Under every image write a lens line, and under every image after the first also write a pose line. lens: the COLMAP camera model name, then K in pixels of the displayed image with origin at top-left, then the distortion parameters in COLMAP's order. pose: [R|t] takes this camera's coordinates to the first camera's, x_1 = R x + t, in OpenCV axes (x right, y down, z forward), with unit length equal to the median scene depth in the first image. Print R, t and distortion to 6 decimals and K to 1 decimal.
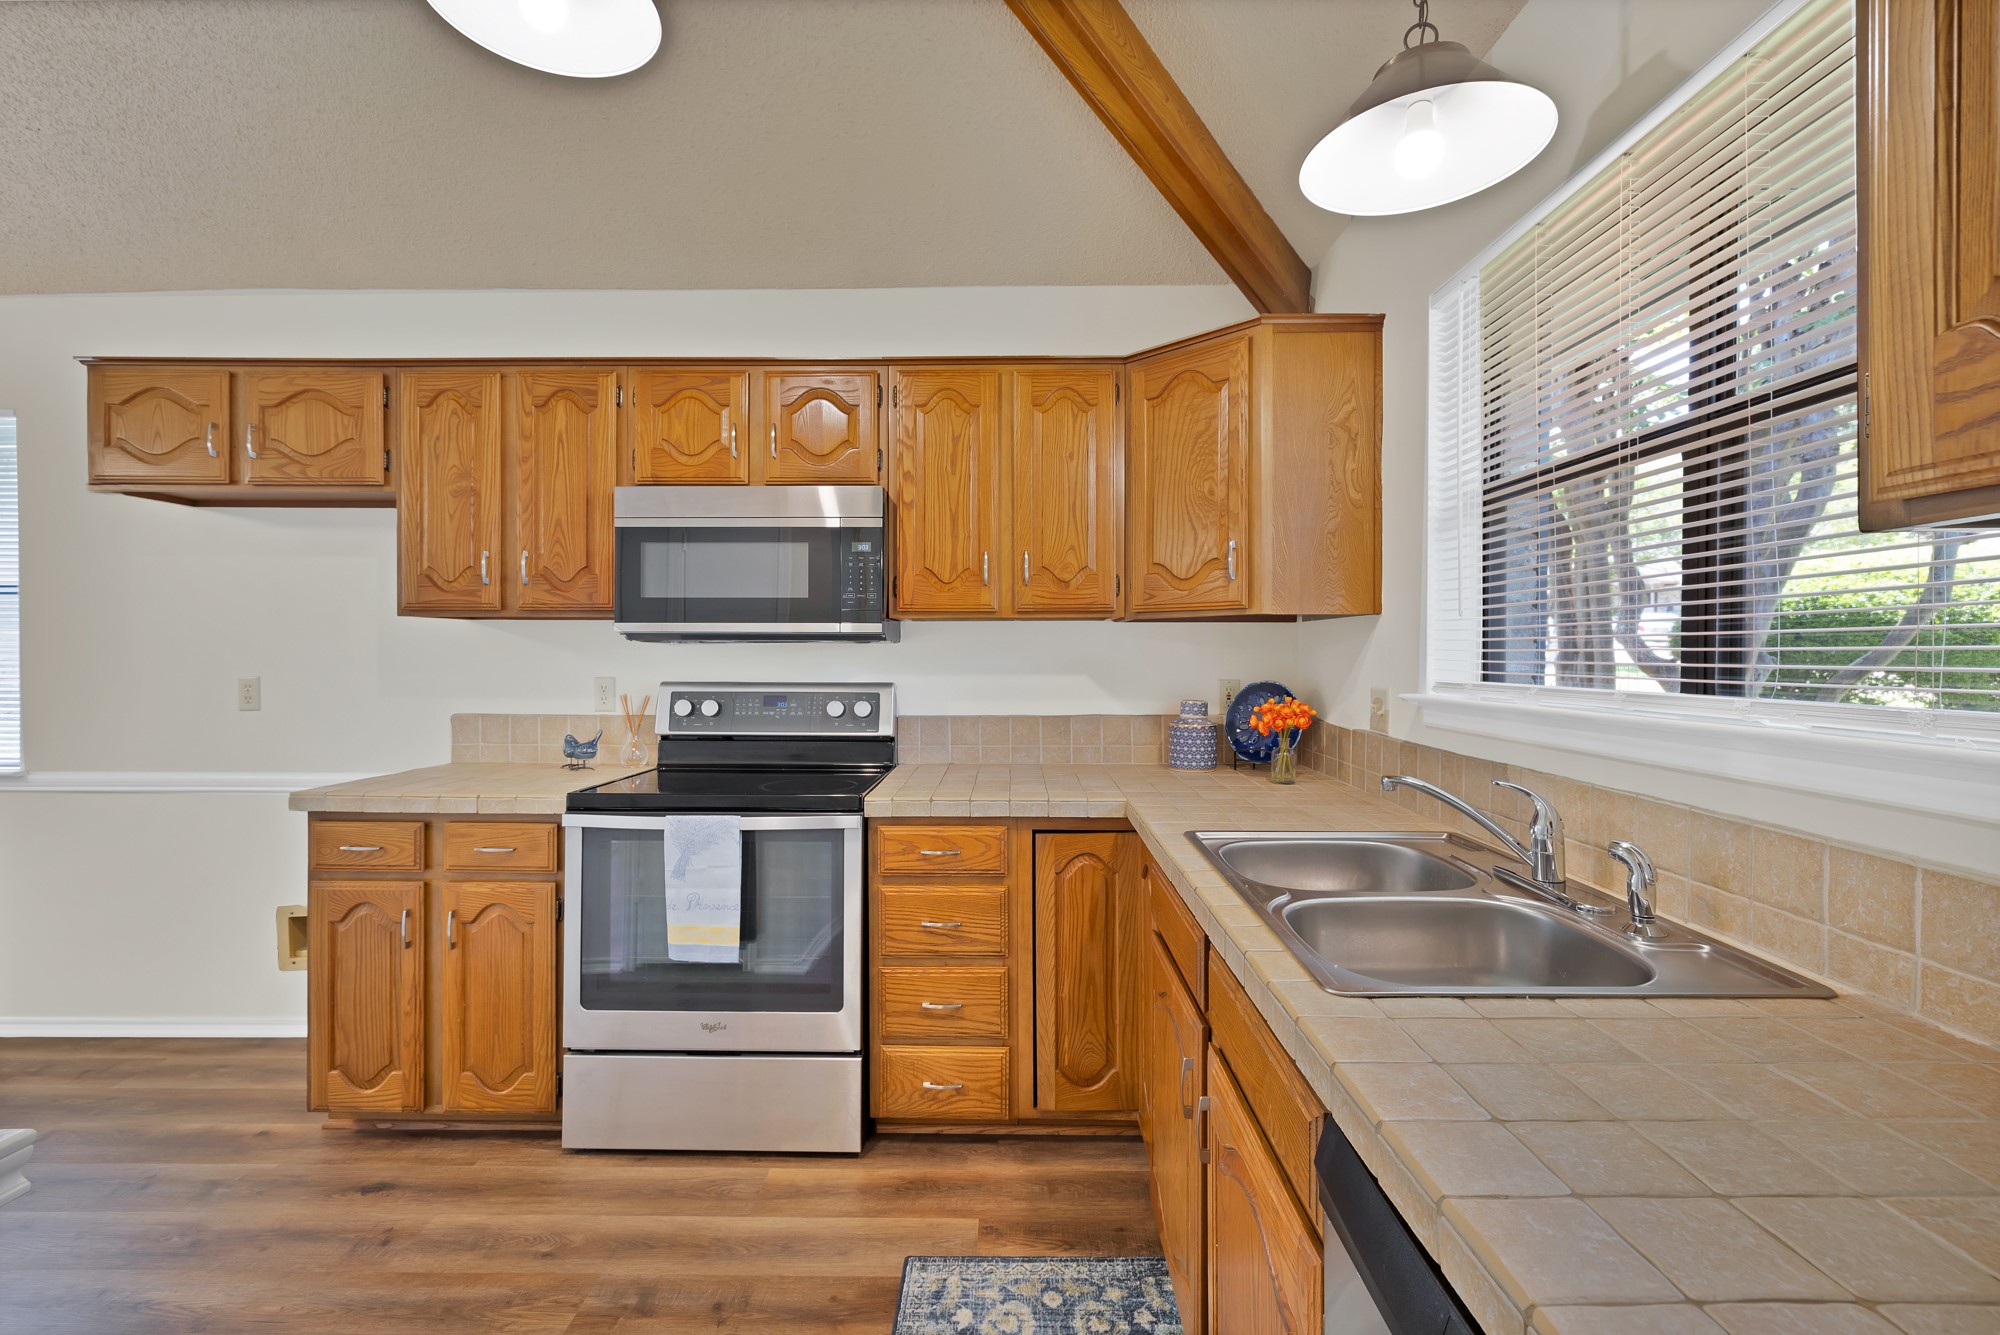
lens RADIAL K [[858.2, 0, 1006.9], [0, 858.2, 655.3], [0, 0, 1]] dist [-0.000832, -0.000285]
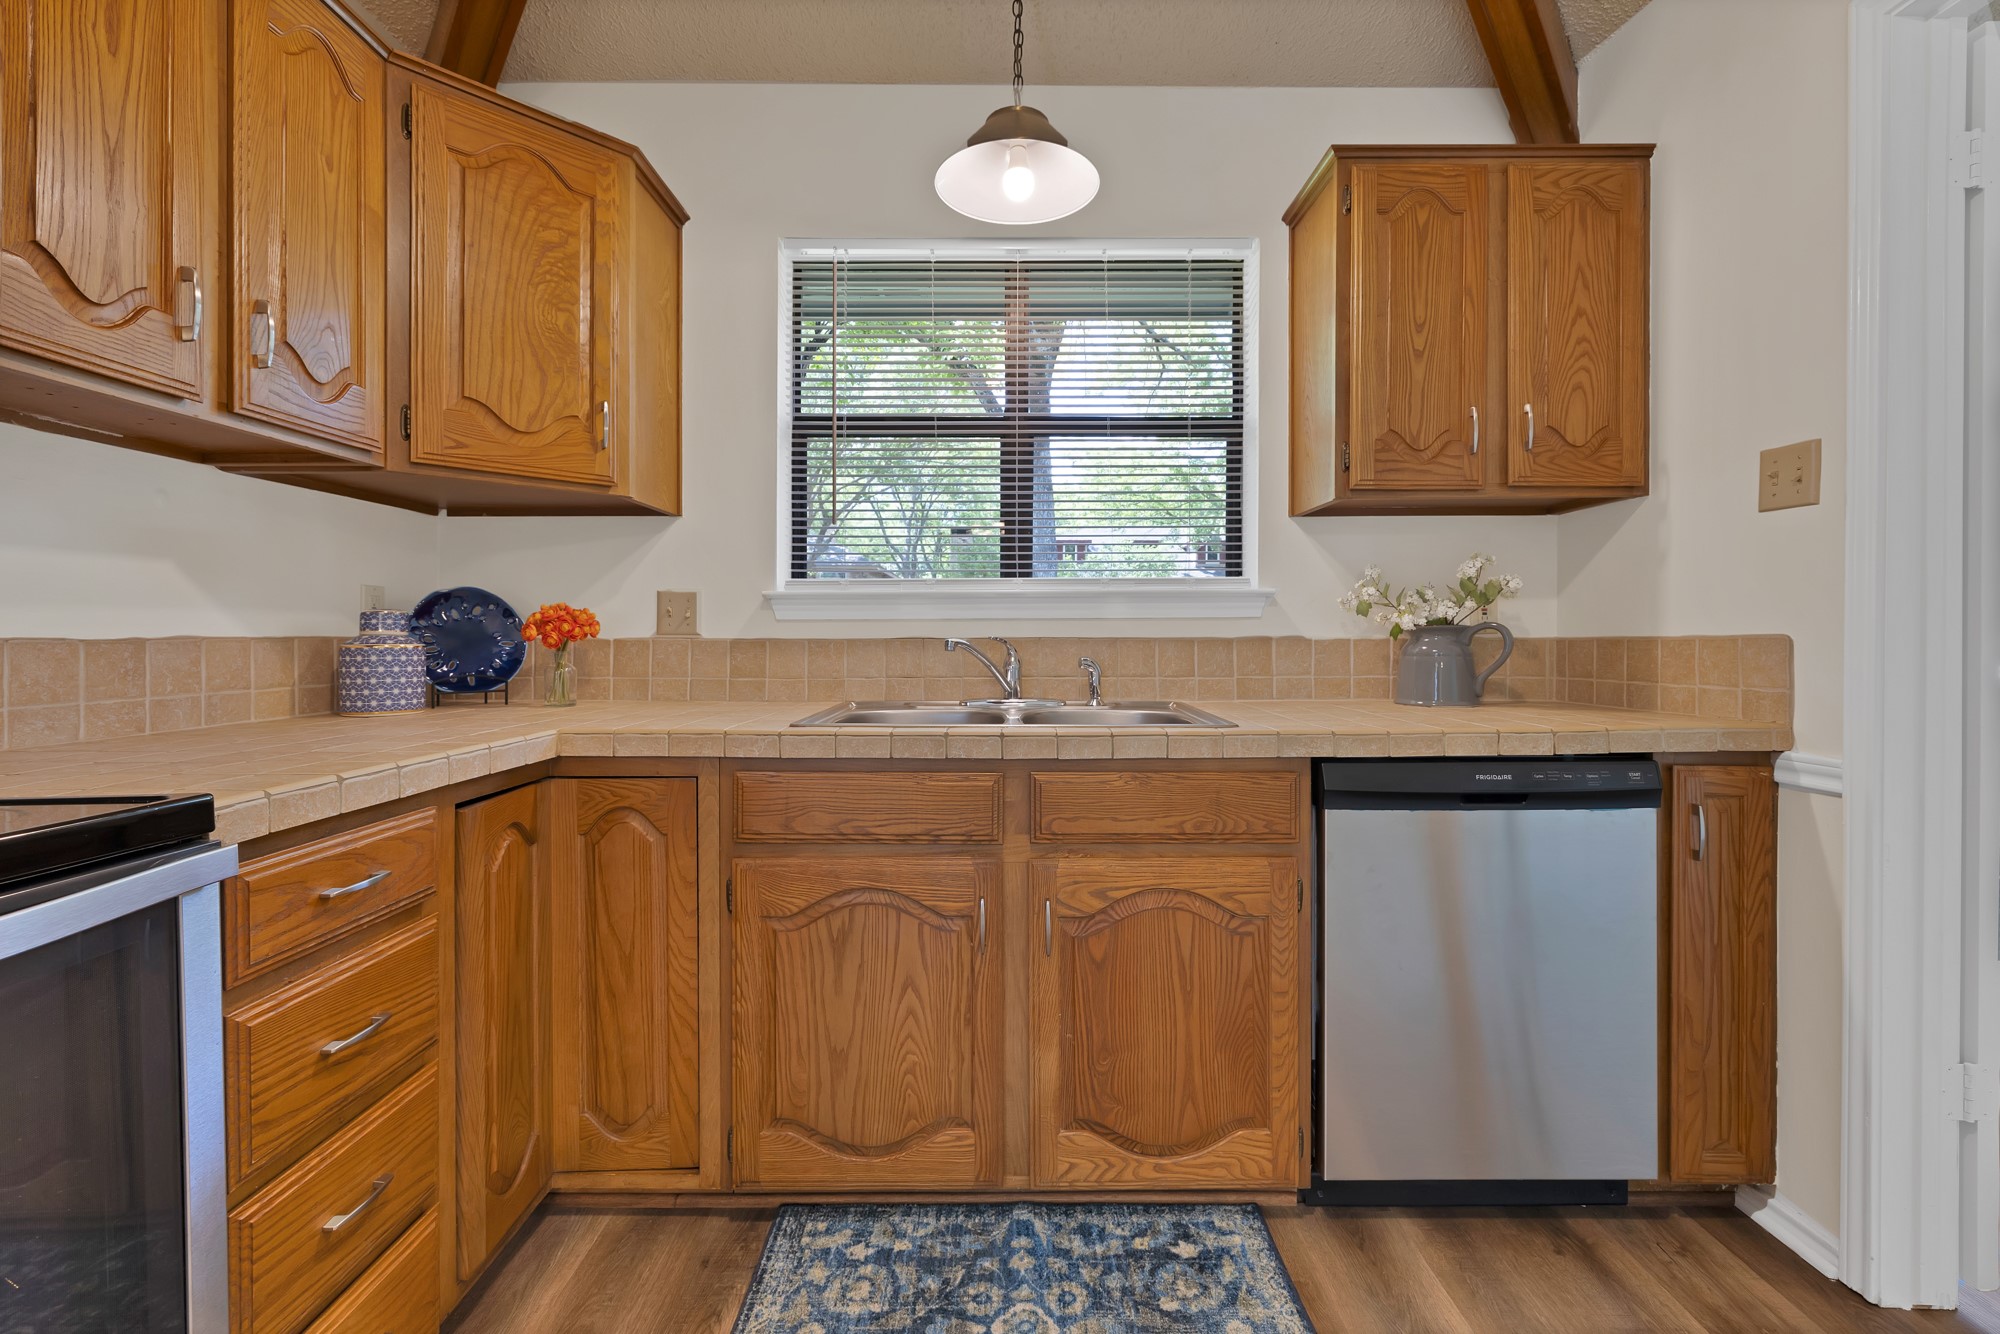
lens RADIAL K [[858.2, 0, 989.6], [0, 858.2, 640.1], [0, 0, 1]] dist [-0.000832, -0.000285]
pose [[0.000101, -0.005408, 0.999985, -0.533599], [0.007951, 0.999954, 0.005407, 0.088733], [-0.999968, 0.007951, 0.000144, 0.616536]]
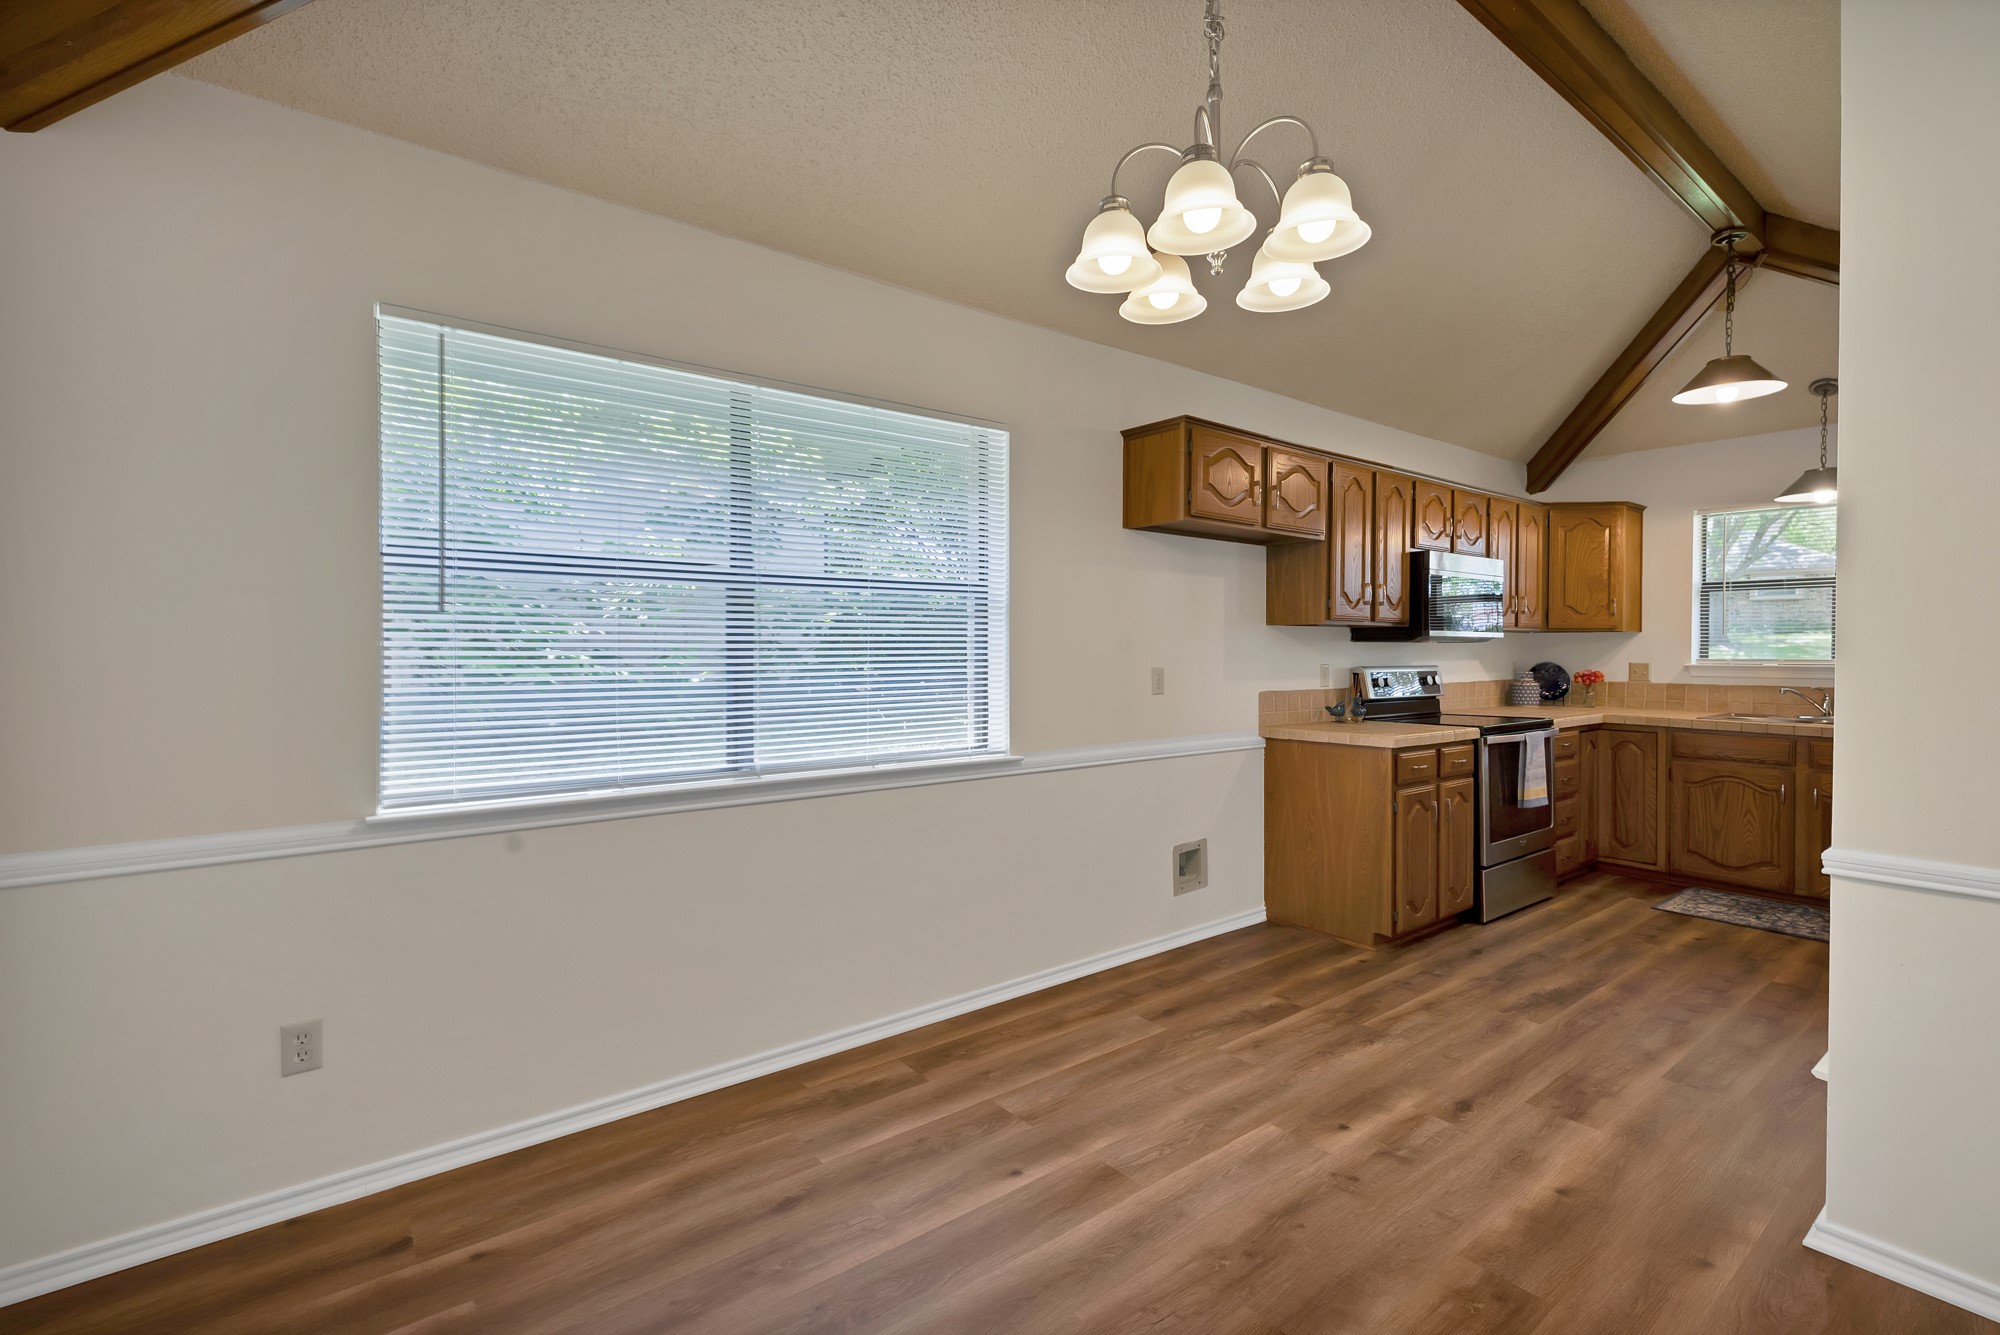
lens RADIAL K [[858.2, 0, 985.7], [0, 858.2, 660.6], [0, 0, 1]] dist [-0.000832, -0.000285]
pose [[0.801588, -0.008980, 0.597809, -2.339824], [0.005727, 0.999957, 0.007342, 0.003715], [-0.597849, -0.002462, 0.801605, 0.172731]]
